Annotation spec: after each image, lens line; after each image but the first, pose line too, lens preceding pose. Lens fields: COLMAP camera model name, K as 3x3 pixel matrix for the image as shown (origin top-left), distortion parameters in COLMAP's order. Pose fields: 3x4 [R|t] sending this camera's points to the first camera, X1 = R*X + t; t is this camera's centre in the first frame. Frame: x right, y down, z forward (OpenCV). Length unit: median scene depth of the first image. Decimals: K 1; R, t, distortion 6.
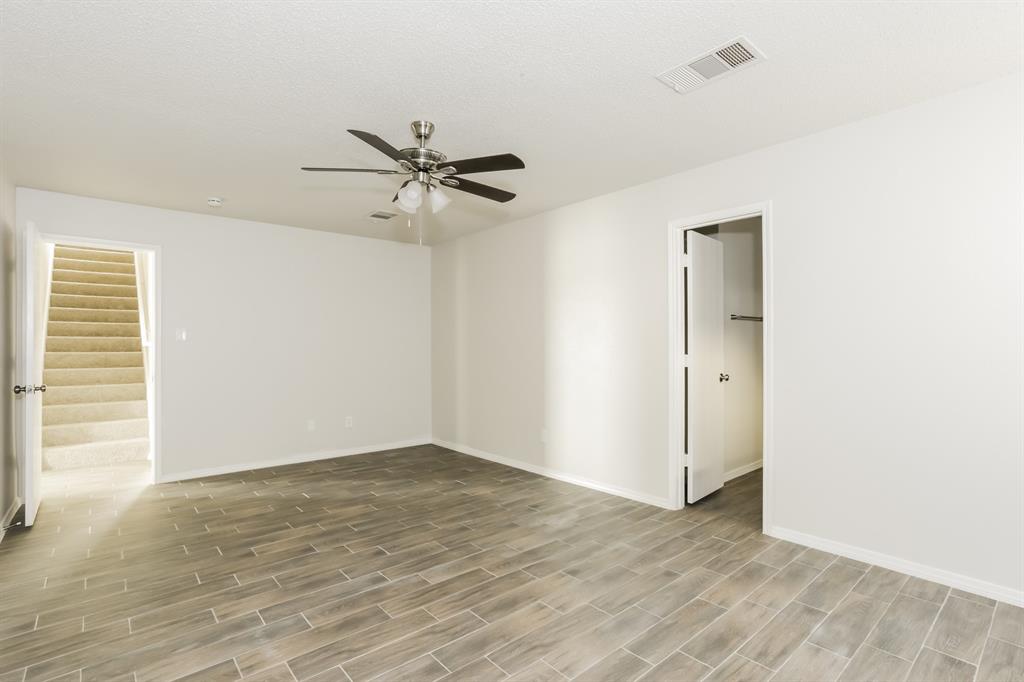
lens RADIAL K [[489.8, 0, 516.4], [0, 489.8, 345.5], [0, 0, 1]] dist [-0.020434, 0.009797]
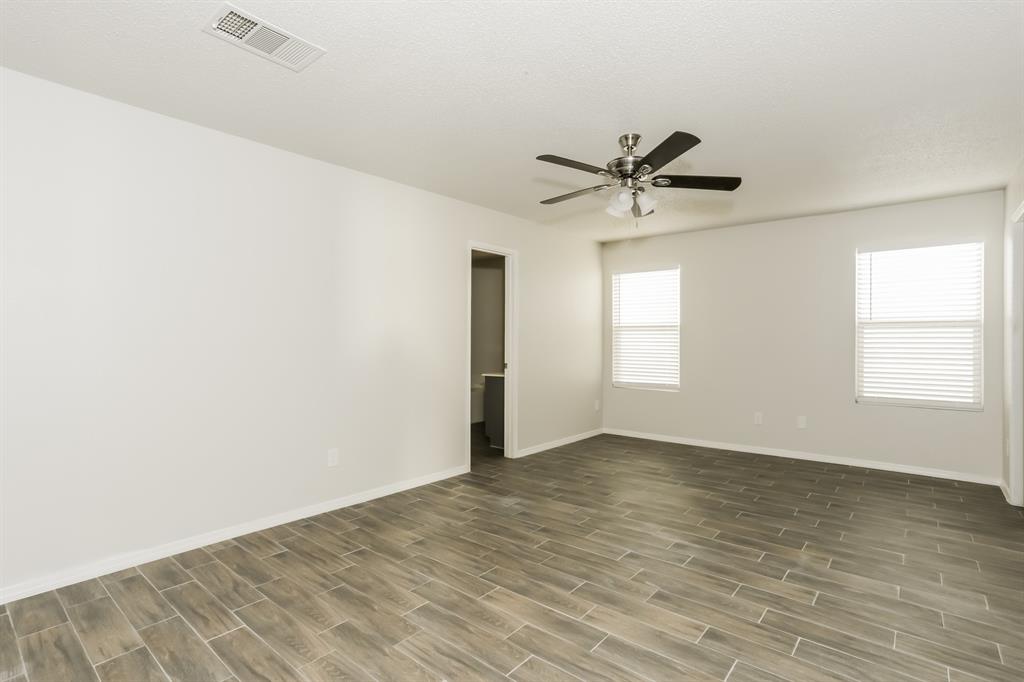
lens RADIAL K [[489.8, 0, 515.8], [0, 489.8, 341.0], [0, 0, 1]] dist [-0.020434, 0.009797]
pose [[-0.164836, 0.009674, 0.986274, -1.103039], [-0.006037, 0.999923, -0.010817, 0.021155], [-0.986302, -0.007737, -0.164765, 1.292991]]
